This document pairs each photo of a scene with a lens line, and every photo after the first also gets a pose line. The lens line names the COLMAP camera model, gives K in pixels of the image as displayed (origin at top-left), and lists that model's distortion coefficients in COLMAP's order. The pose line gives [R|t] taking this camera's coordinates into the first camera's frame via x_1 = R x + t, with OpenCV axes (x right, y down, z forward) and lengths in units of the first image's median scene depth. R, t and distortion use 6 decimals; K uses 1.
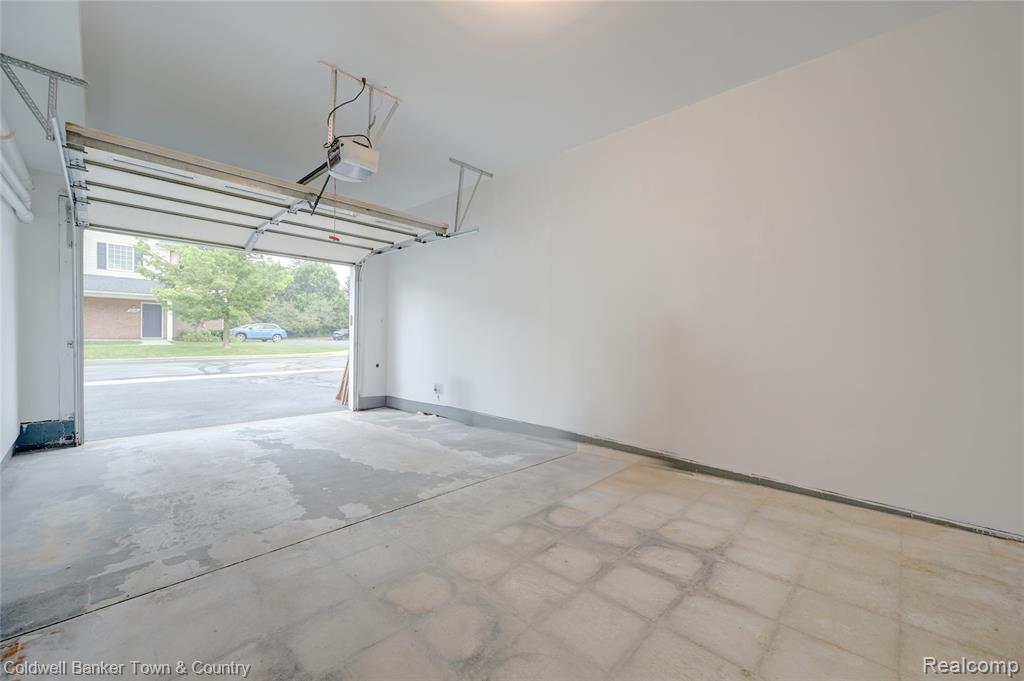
lens RADIAL K [[401.2, 0, 512.0], [0, 401.2, 340.5], [0, 0, 1]] dist [-0.001287, 0.000133]
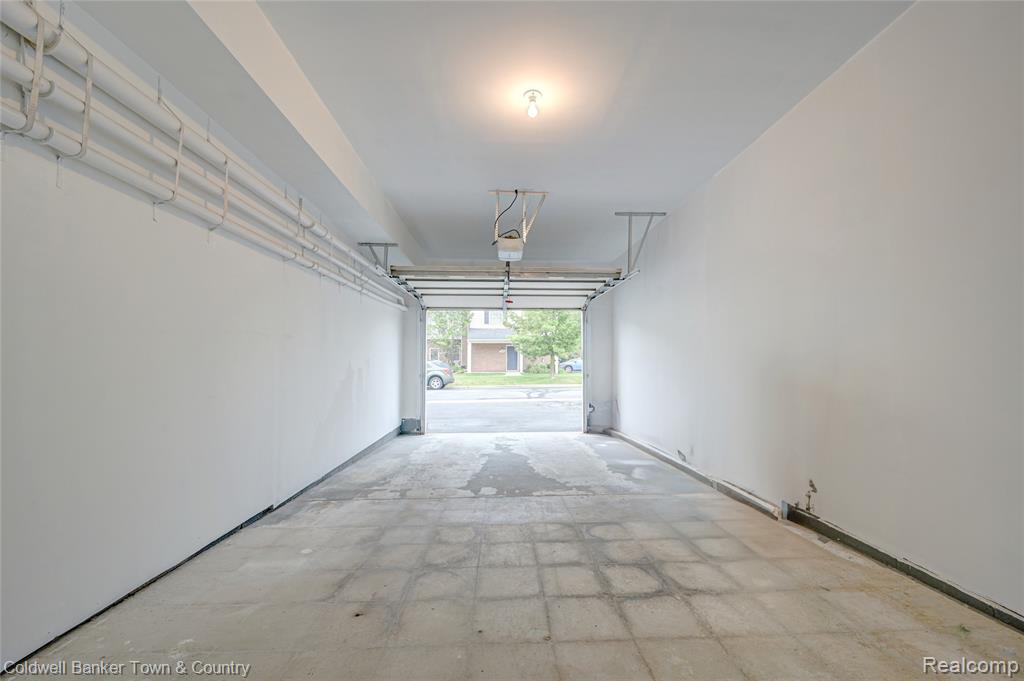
lens RADIAL K [[403.4, 0, 517.3], [0, 403.4, 344.6], [0, 0, 1]] dist [0.000480, -0.000156]
pose [[0.730261, -0.052816, -0.681123, 0.445963], [0.008432, 0.997628, -0.068319, -0.004708], [0.683116, 0.044148, 0.728974, -0.013548]]
